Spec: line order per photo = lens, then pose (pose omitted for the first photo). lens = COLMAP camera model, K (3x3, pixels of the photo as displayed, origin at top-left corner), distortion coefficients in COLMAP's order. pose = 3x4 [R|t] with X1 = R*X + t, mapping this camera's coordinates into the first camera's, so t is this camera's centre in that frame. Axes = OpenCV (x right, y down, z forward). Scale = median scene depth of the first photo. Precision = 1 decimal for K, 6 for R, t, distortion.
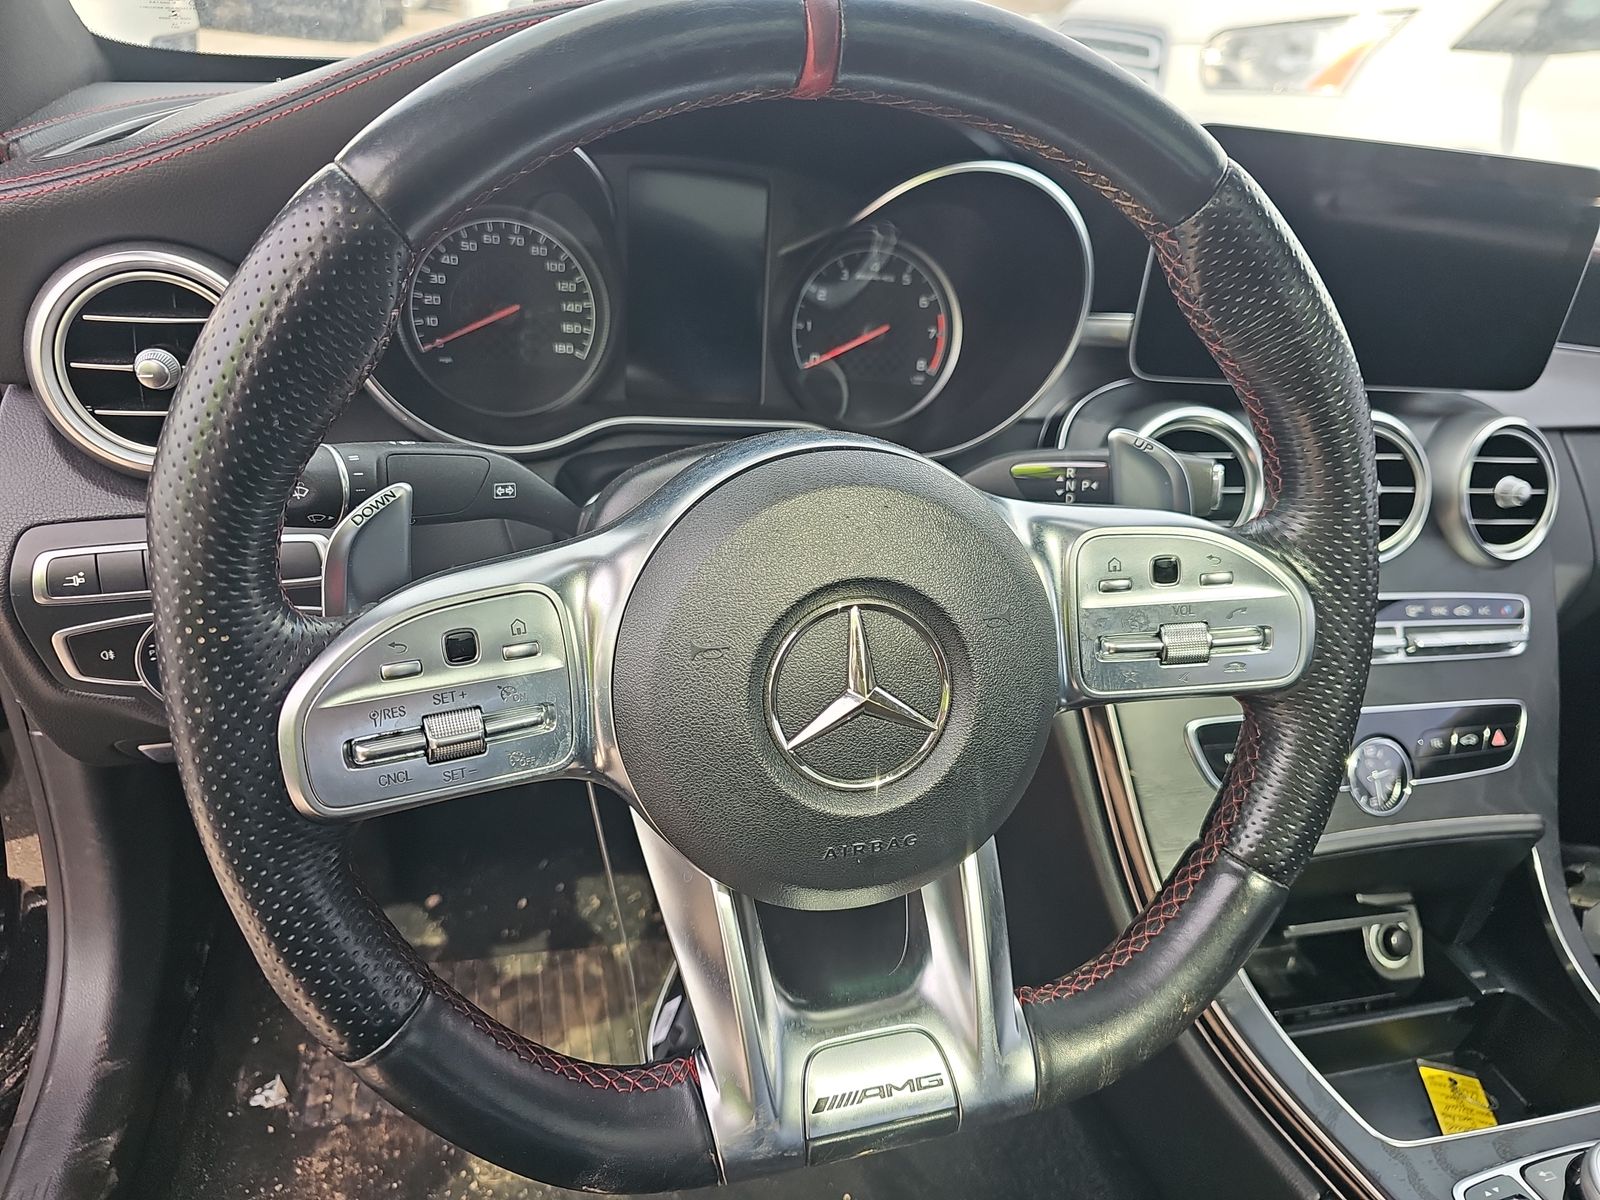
lens RADIAL K [[1103.6, 0, 800.0], [0, 1103.6, 600.0], [0, 0, 1]] dist [0.040426, -0.030894]
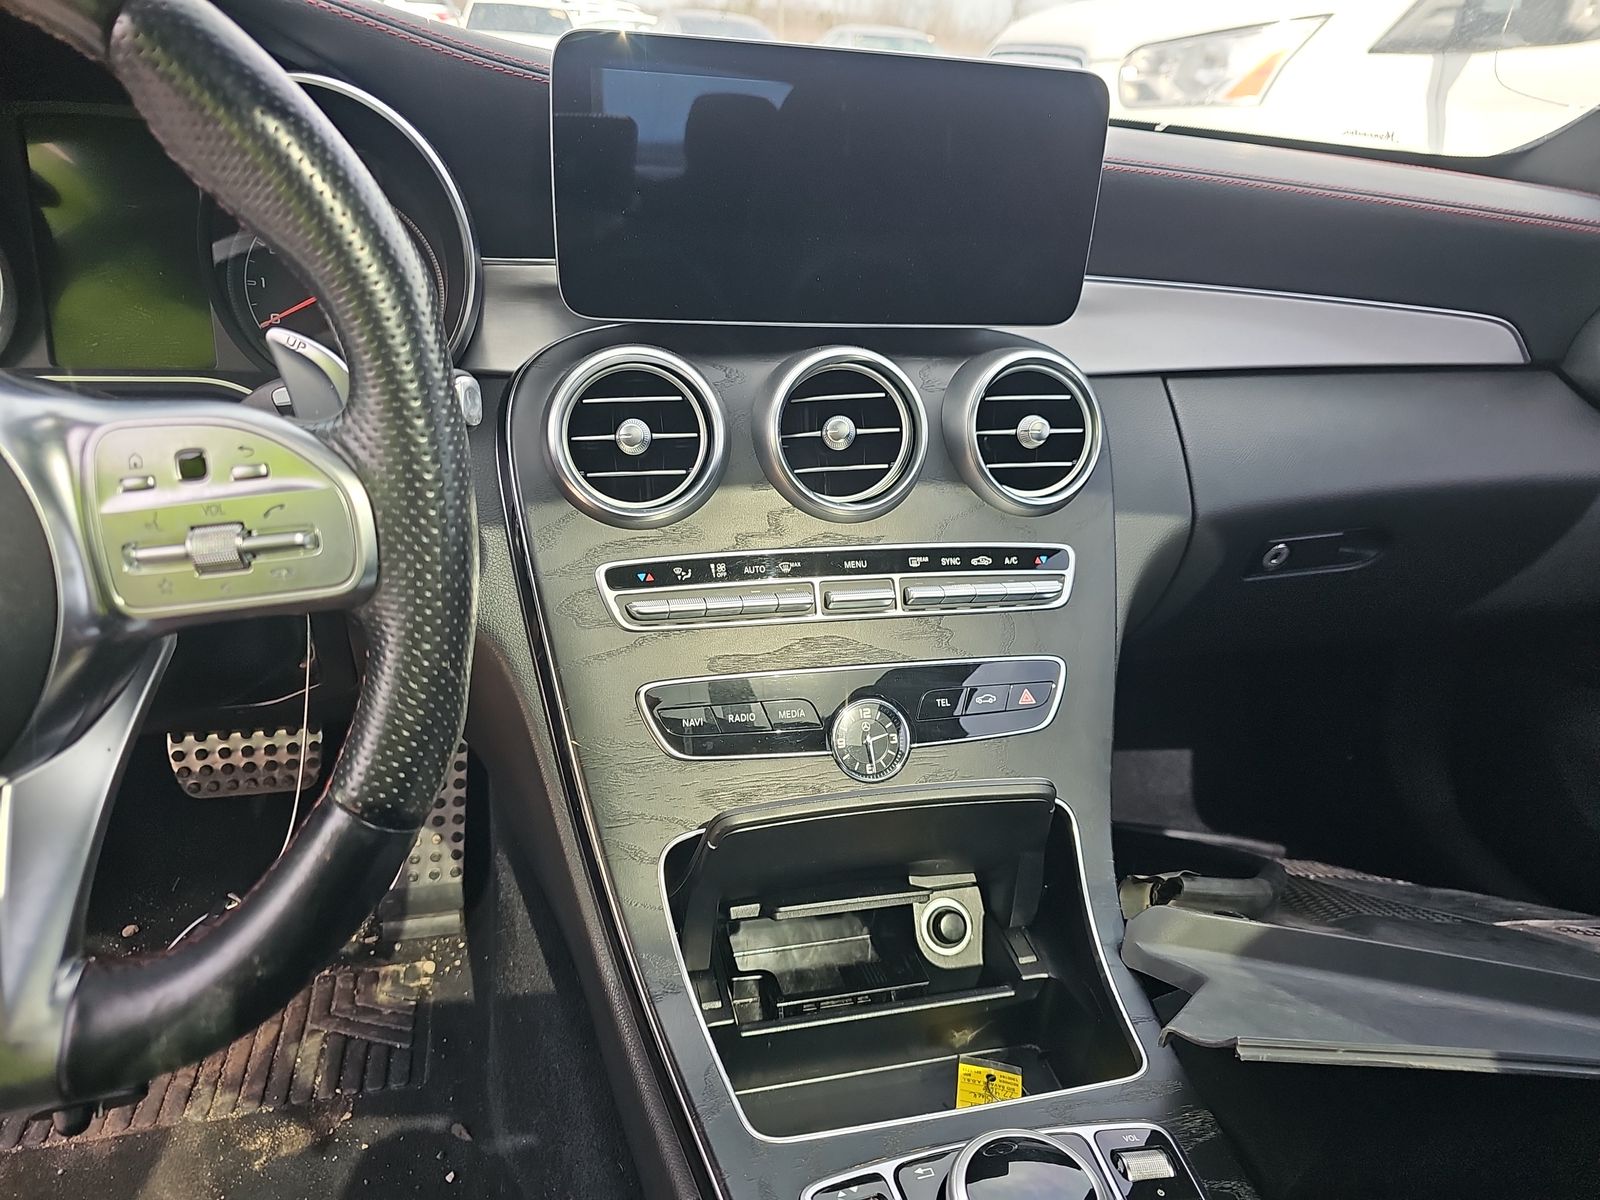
lens RADIAL K [[1102.5, 0, 799.0], [0, 1102.5, 609.0], [0, 0, 1]] dist [0.023886, -0.036154]
pose [[0.997685, -0.038177, -0.056274, 0.476043], [0.035863, 0.998492, -0.041575, 0.079288], [0.057777, 0.039461, 0.997549, 0.077244]]
